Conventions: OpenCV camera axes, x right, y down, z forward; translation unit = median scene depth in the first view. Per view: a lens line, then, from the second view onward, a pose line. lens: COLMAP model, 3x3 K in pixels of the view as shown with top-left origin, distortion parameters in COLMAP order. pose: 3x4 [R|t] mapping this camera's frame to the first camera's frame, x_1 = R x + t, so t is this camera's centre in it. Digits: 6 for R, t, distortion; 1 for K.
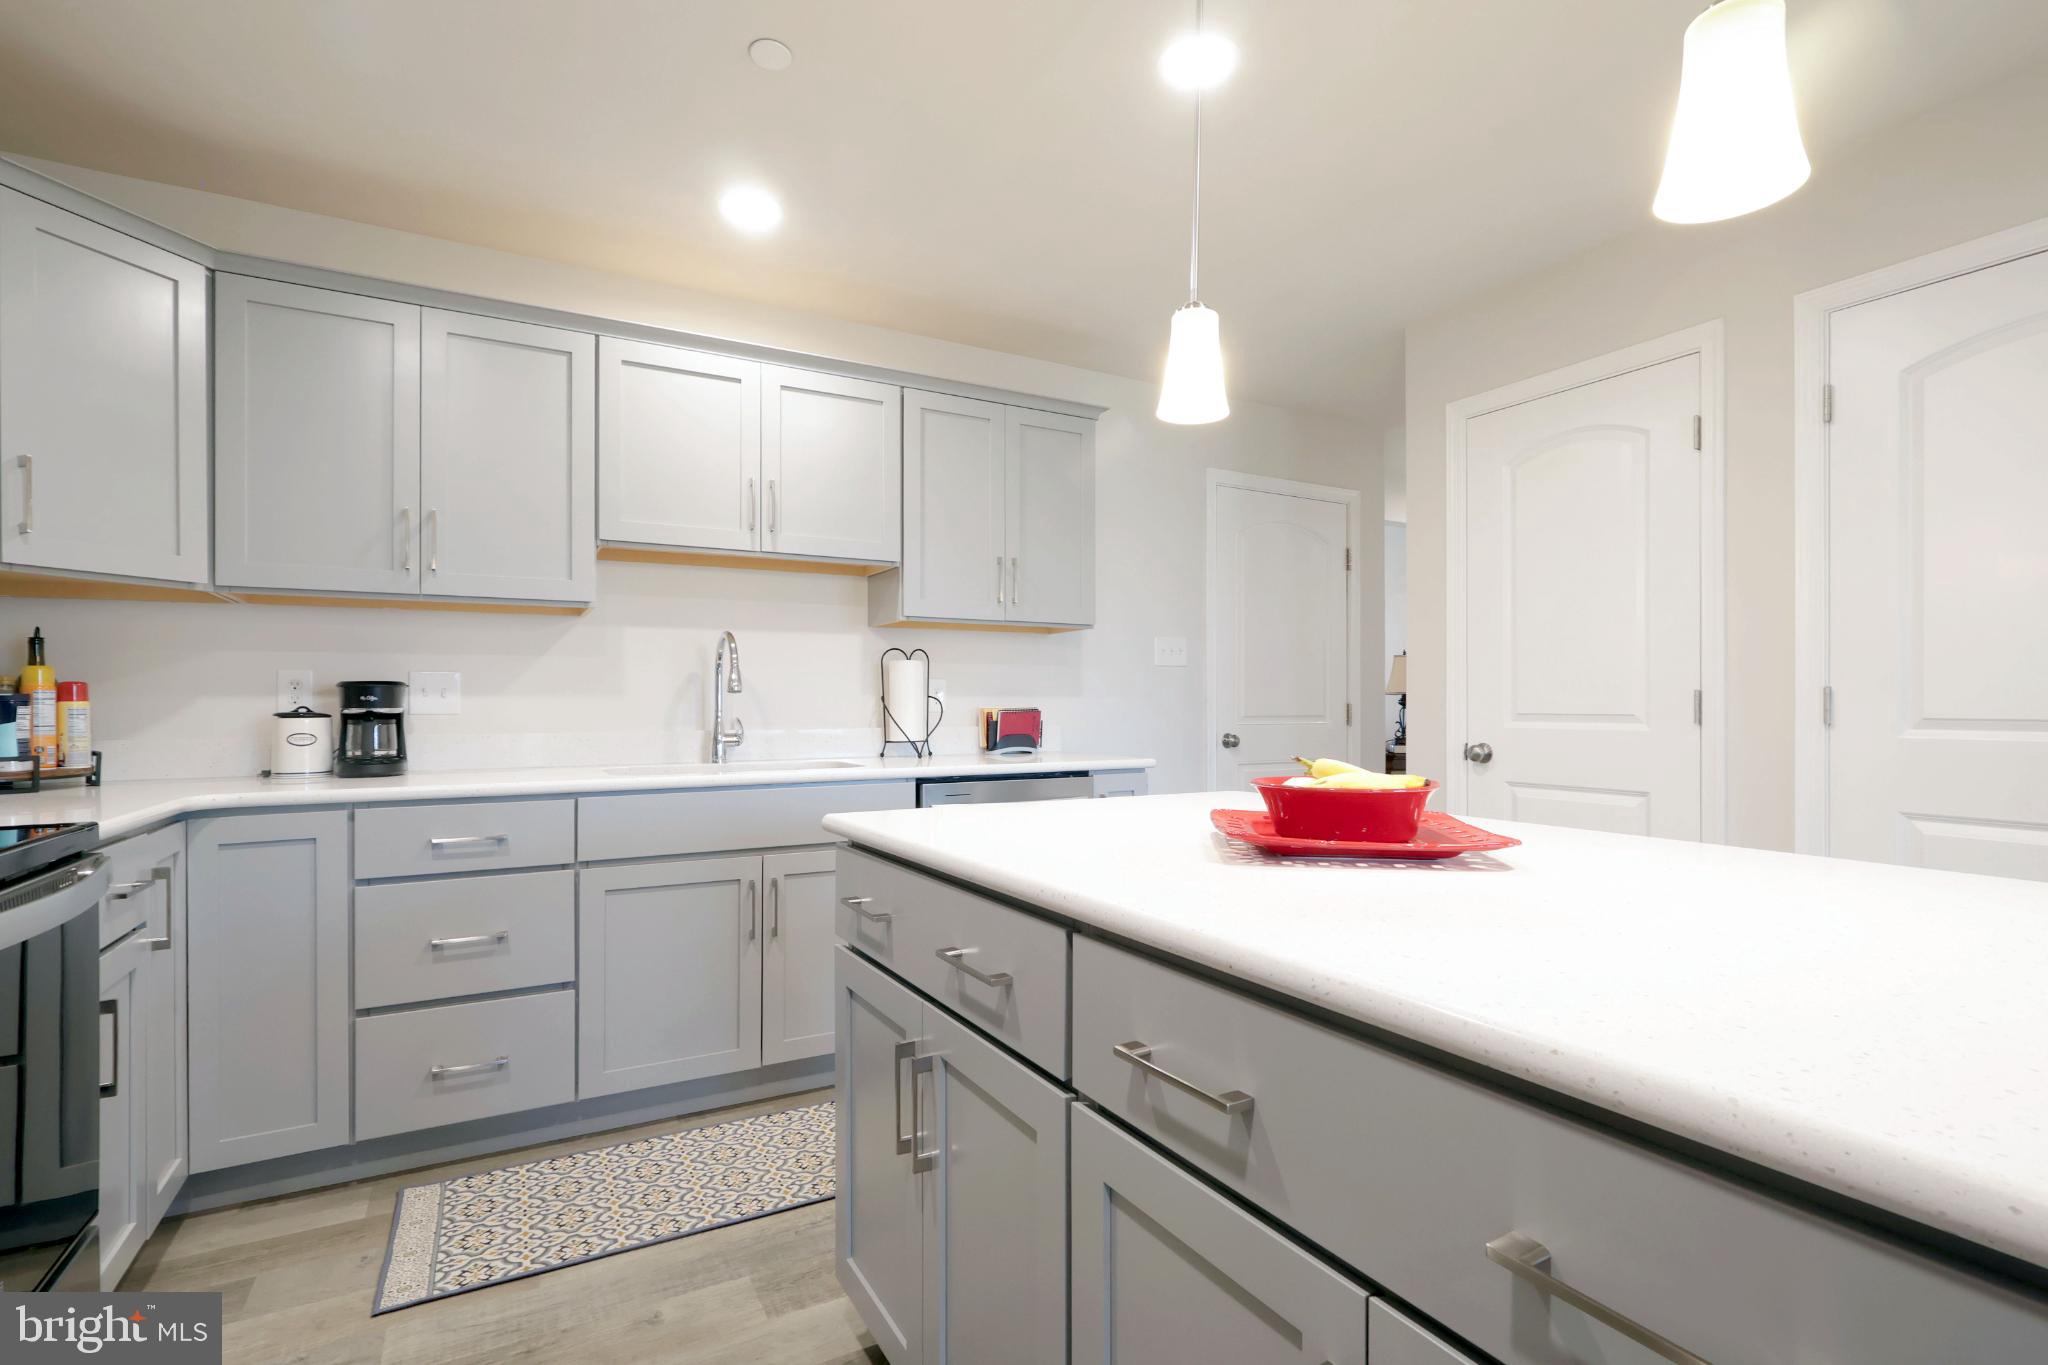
lens RADIAL K [[958.8, 0, 1020.3], [0, 958.8, 696.7], [0, 0, 1]] dist [-0.000521, 0.001107]
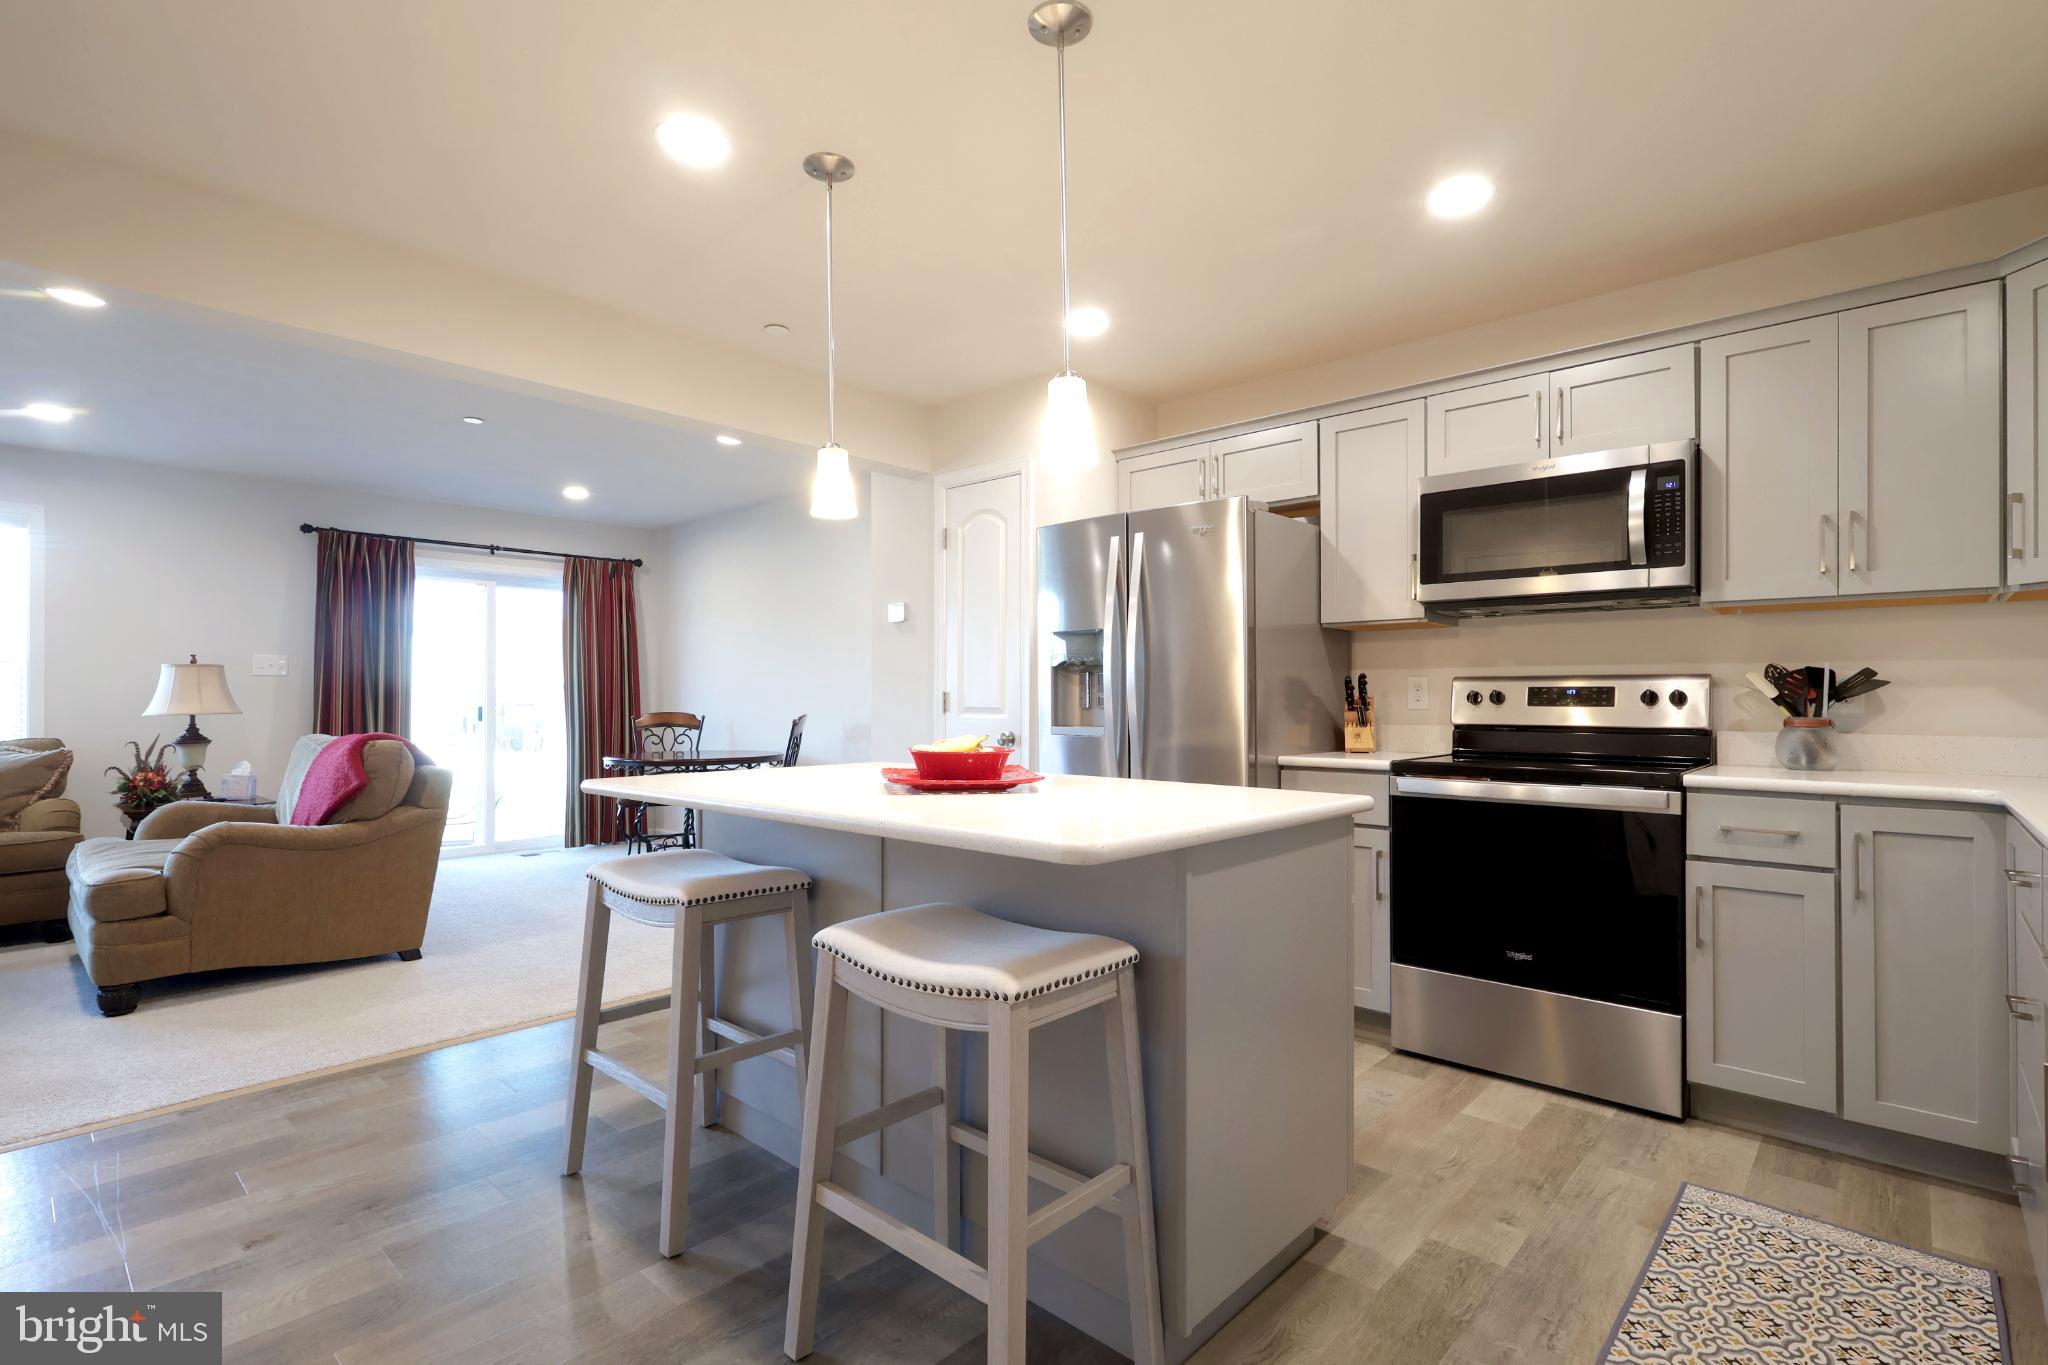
lens RADIAL K [[965.3, 0, 1024.0], [0, 965.3, 682.5], [0, 0, 1]] dist [0.002127, 0.000484]
pose [[-0.948413, -0.006771, -0.316965, 0.387758], [-0.000067, 0.999776, -0.021155, 0.006123], [0.317037, -0.020043, -0.948201, 1.338035]]
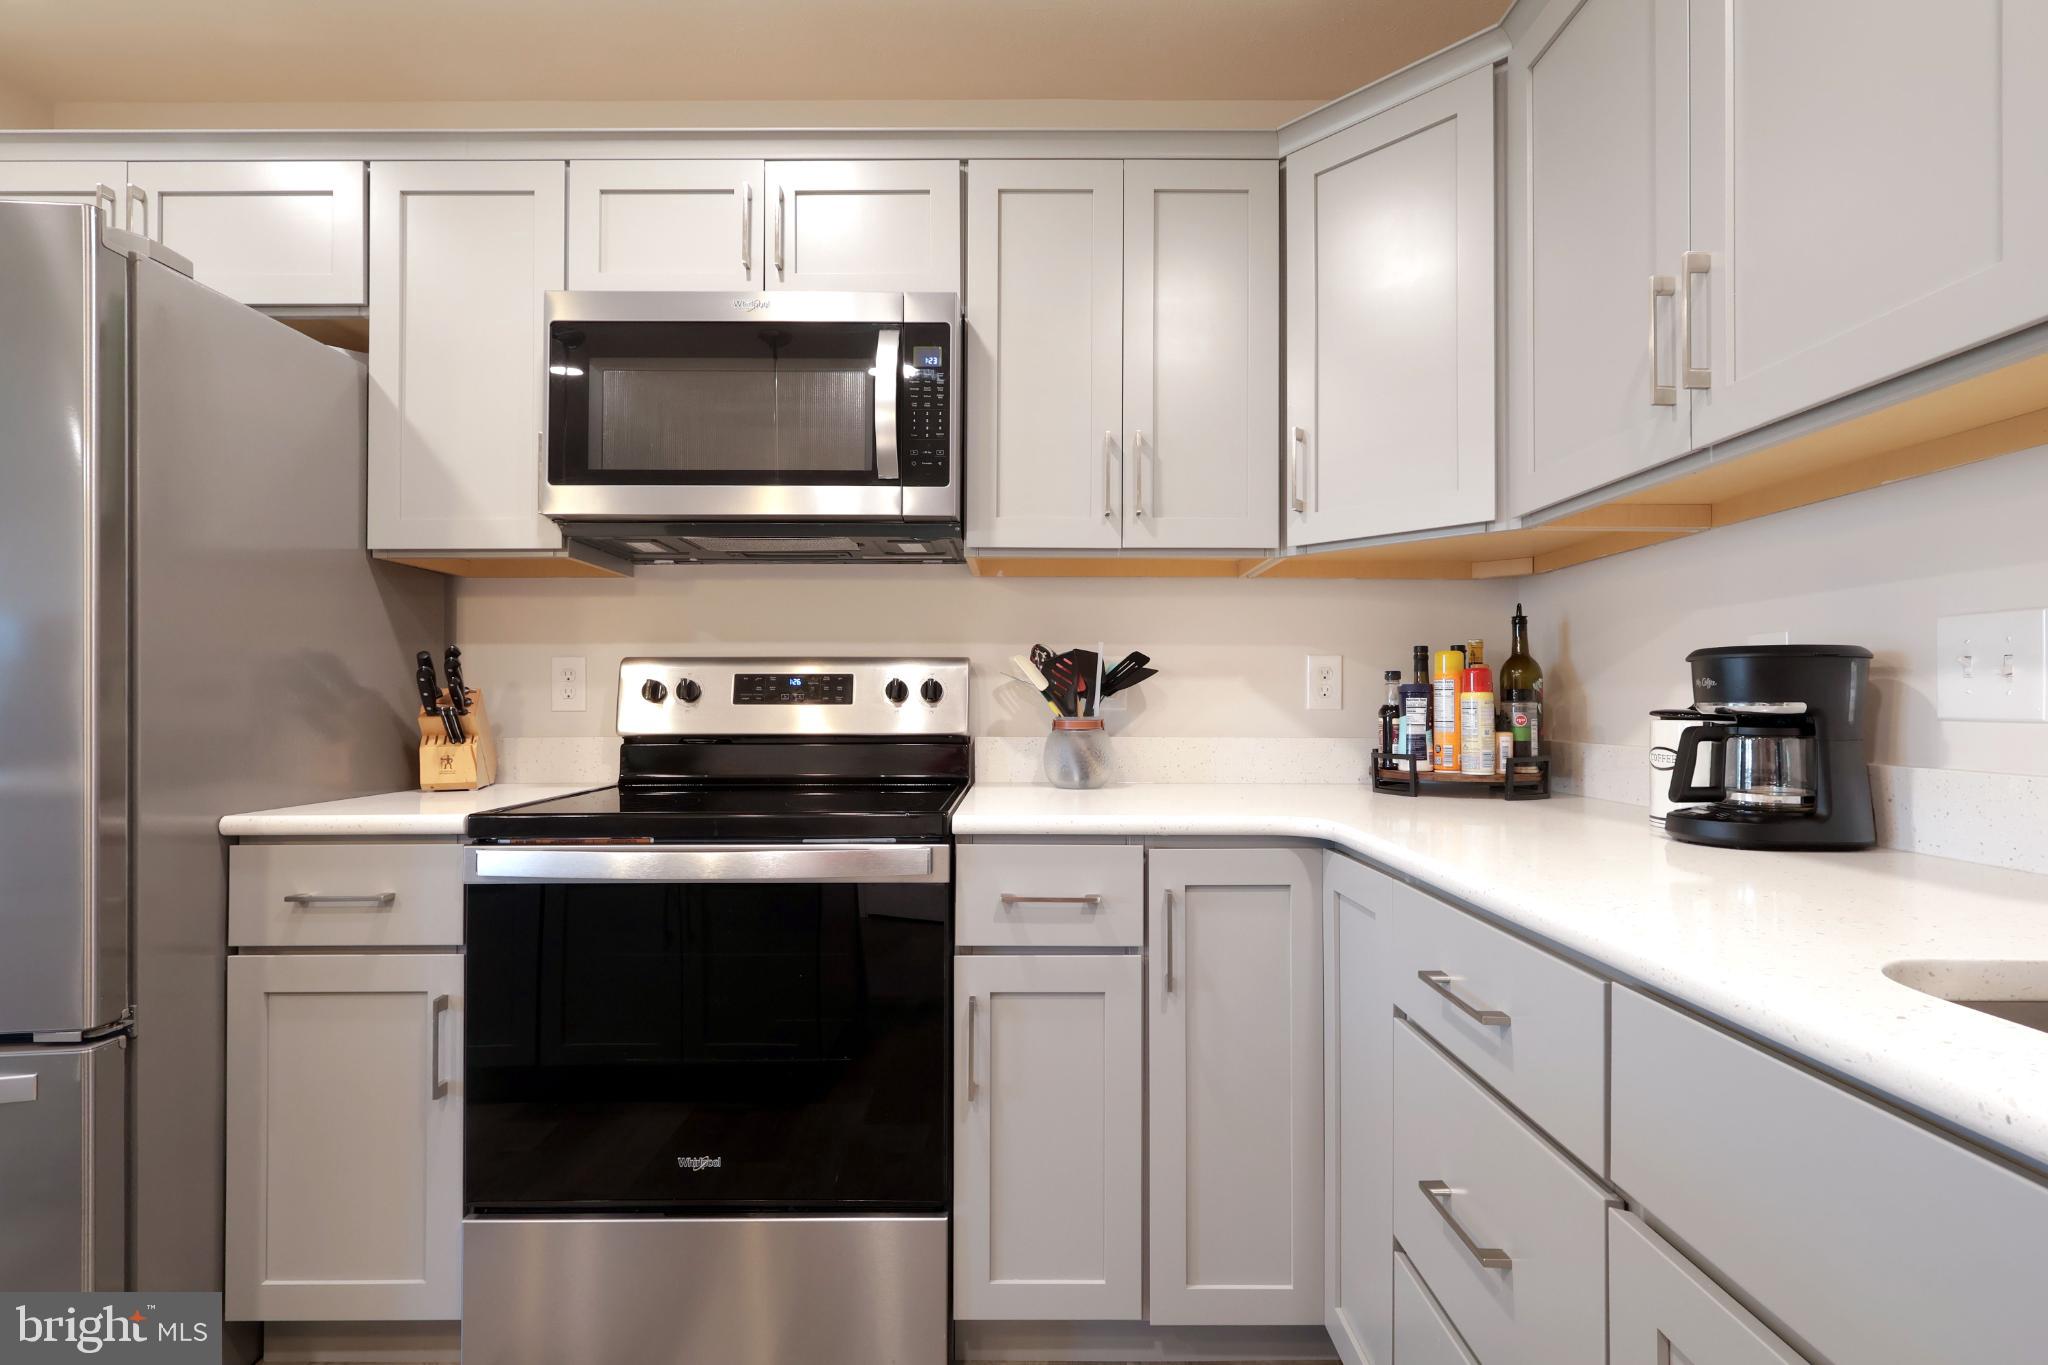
lens RADIAL K [[956.0, 0, 1028.2], [0, 956.0, 686.4], [0, 0, 1]] dist [0.003096, 0.000040]
pose [[-0.489362, -0.010727, -0.872015, -0.078644], [0.005858, 0.999861, -0.015586, 0.009221], [0.872061, -0.012735, -0.489231, 0.938208]]
